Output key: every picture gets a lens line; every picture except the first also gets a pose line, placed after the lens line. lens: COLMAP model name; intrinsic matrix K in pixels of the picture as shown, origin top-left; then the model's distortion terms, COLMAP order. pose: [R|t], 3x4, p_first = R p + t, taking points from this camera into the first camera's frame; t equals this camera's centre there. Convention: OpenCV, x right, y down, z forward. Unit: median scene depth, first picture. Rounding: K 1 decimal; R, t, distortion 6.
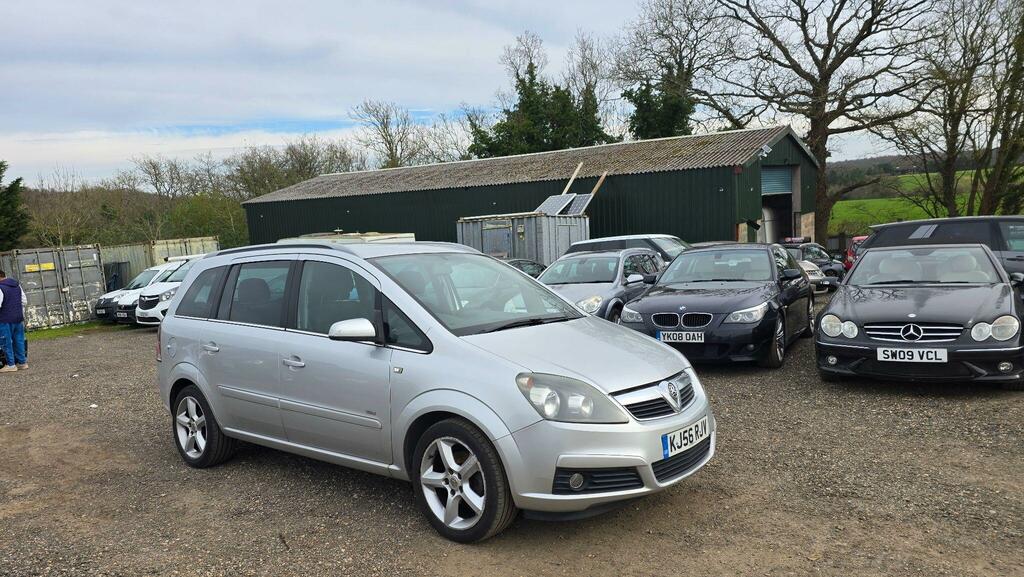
lens RADIAL K [[713.3, 0, 509.7], [0, 713.3, 266.2], [0, 0, 1]] dist [0.030669, -0.045242]
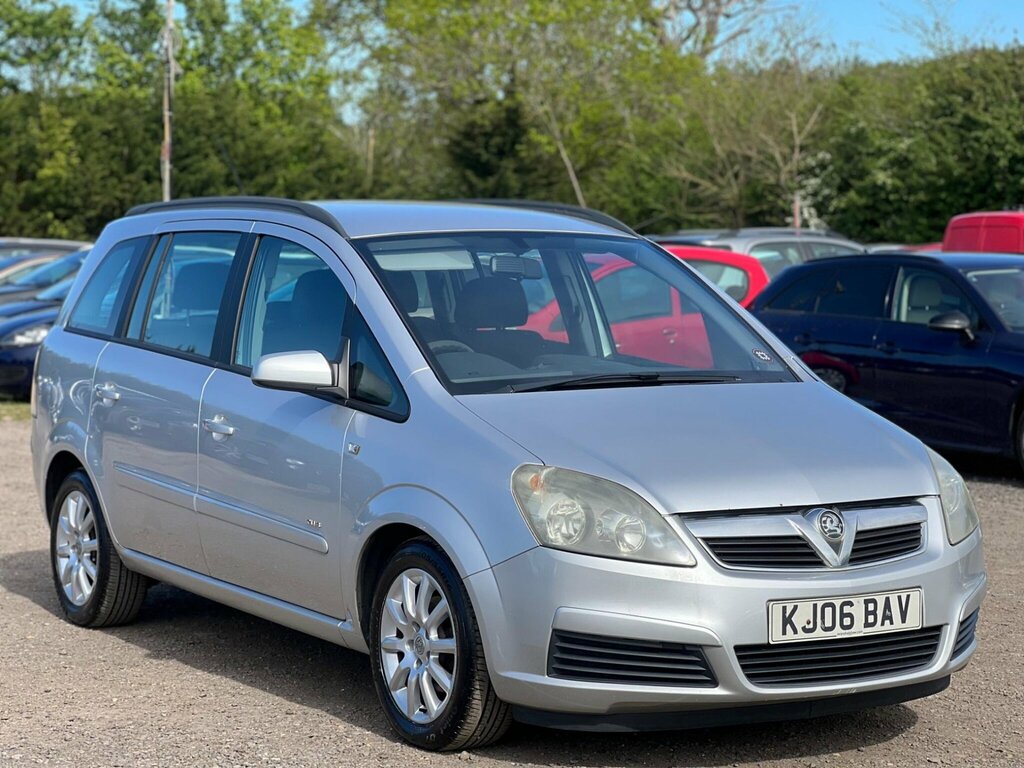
lens RADIAL K [[2304.4, 0, 512.0], [0, 2304.4, 384.0], [0, 0, 1]] dist [0.260807, 0.490055]
pose [[0.943438, 0.073296, -0.323346, 0.257588], [-0.051288, 0.995782, 0.076080, -0.022779], [0.327558, -0.055193, 0.943218, -0.312326]]
